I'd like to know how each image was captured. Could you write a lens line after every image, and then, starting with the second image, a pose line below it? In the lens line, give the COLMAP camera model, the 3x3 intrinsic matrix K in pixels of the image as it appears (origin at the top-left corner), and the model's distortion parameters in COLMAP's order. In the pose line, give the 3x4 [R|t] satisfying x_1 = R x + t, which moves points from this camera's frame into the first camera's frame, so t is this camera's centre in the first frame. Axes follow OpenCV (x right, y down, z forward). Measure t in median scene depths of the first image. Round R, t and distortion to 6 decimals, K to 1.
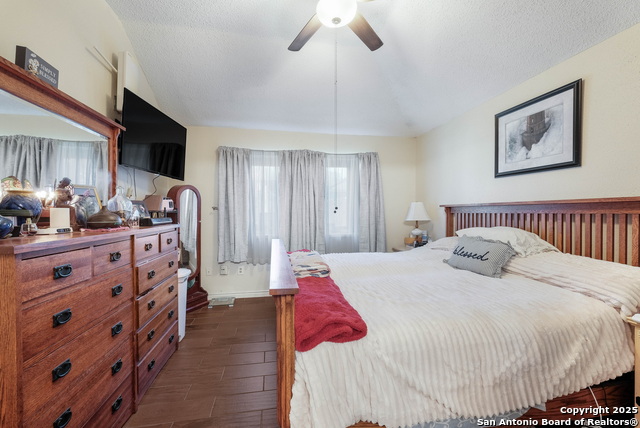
lens RADIAL K [[276.3, 0, 322.9], [0, 276.3, 217.2], [0, 0, 1]] dist [-0.002256, 0.000875]
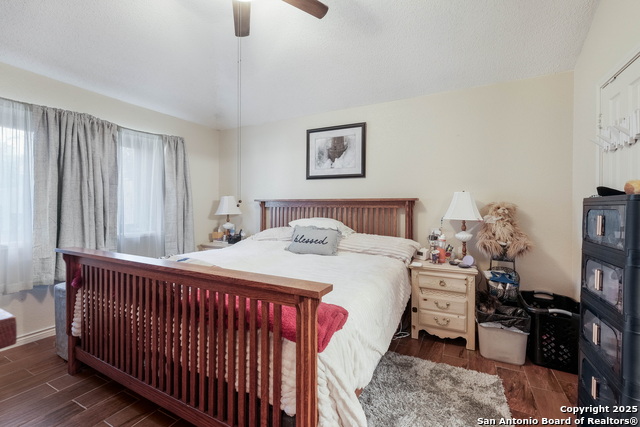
lens RADIAL K [[274.6, 0, 322.5], [0, 274.6, 208.5], [0, 0, 1]] dist [-0.001107, -0.000843]
pose [[0.618908, -0.001742, 0.785461, -0.347566], [0.008927, 0.999949, -0.004817, -0.002327], [-0.785413, 0.009994, 0.618892, 0.173502]]
